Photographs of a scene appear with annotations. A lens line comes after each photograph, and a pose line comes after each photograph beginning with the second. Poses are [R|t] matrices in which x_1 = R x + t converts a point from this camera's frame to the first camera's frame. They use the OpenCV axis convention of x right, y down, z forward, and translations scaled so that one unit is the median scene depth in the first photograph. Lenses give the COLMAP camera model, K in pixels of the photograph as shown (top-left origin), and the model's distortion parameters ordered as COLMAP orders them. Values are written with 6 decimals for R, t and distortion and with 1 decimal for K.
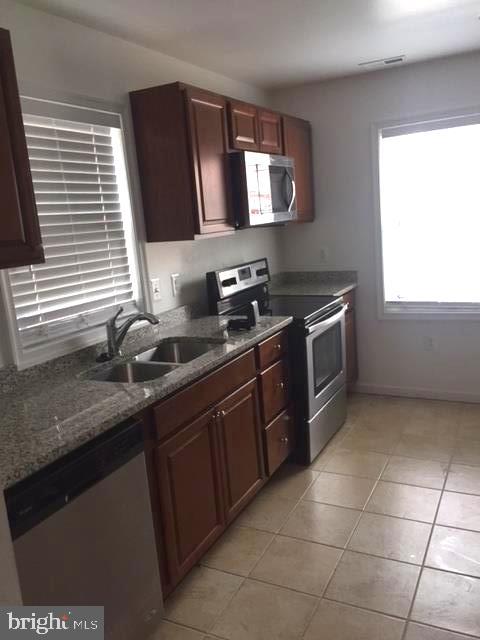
lens RADIAL K [[548.5, 0, 240.9], [0, 548.5, 318.8], [0, 0, 1]] dist [0.058182, -0.061747]
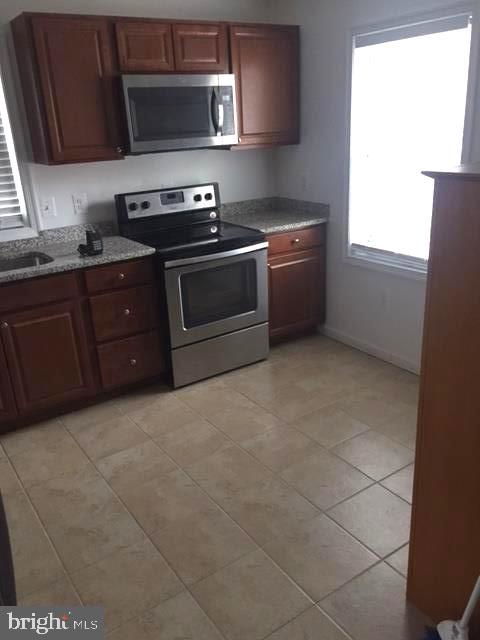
lens RADIAL K [[548.5, 0, 240.5], [0, 548.5, 320.1], [0, 0, 1]] dist [0.058182, -0.061747]
pose [[0.876056, 0.200719, -0.438450, 0.641842], [-0.112692, 0.969293, 0.218568, -0.105142], [0.468857, -0.142068, 0.871774, 0.144646]]
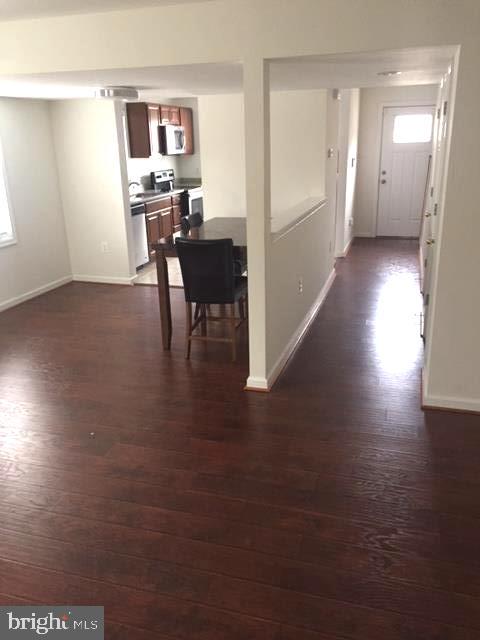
lens RADIAL K [[548.5, 0, 236.0], [0, 548.5, 320.8], [0, 0, 1]] dist [0.058182, -0.061747]
pose [[0.982569, -0.003853, 0.185857, -0.146937], [-0.017092, 0.993678, 0.110959, 0.304526], [-0.185110, -0.112202, 0.976292, -1.624013]]
